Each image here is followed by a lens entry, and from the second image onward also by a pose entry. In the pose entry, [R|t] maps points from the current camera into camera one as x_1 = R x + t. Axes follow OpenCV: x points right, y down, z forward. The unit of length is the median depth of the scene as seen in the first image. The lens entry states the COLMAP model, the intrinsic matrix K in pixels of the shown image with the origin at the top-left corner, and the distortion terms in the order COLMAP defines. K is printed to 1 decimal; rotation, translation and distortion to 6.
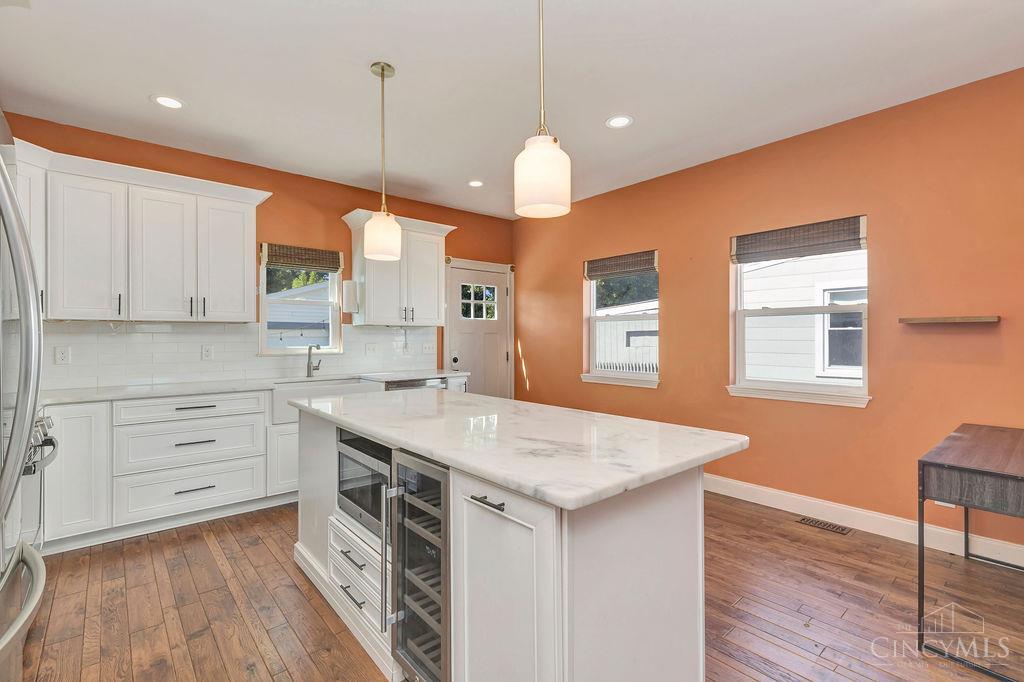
lens RADIAL K [[470.8, 0, 531.2], [0, 470.8, 335.9], [0, 0, 1]] dist [-0.000389, -0.000344]
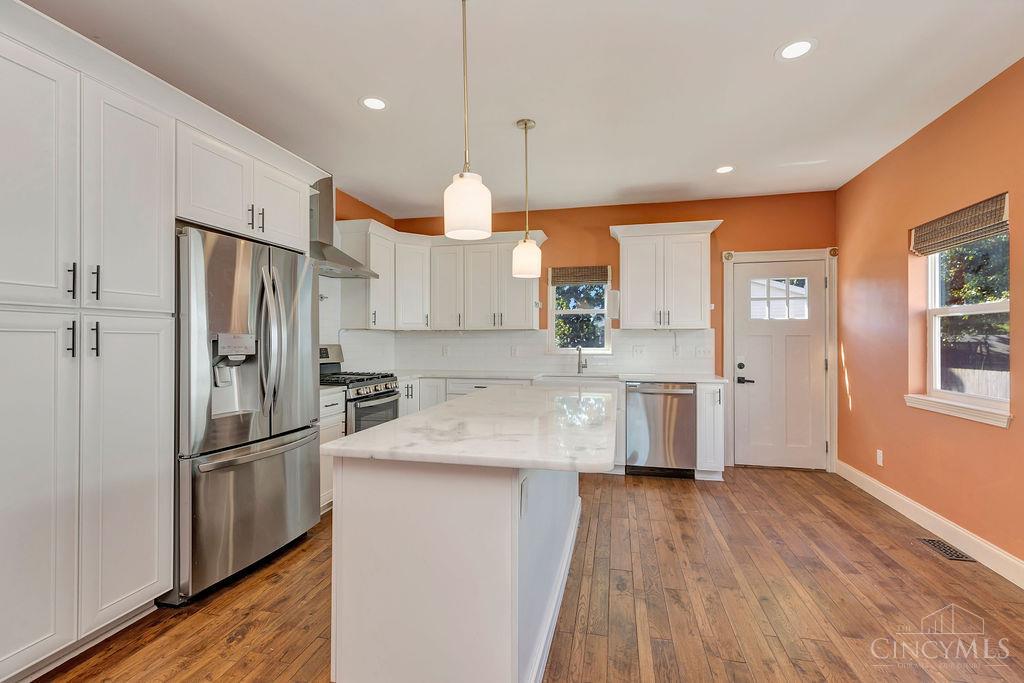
lens RADIAL K [[488.8, 0, 532.3], [0, 488.8, 339.0], [0, 0, 1]] dist [-0.000399, -0.000249]
pose [[0.566674, -0.002151, -0.823939, 0.433574], [0.002225, 0.999997, -0.001080, 0.000545], [0.823939, -0.001221, 0.566678, 0.164833]]
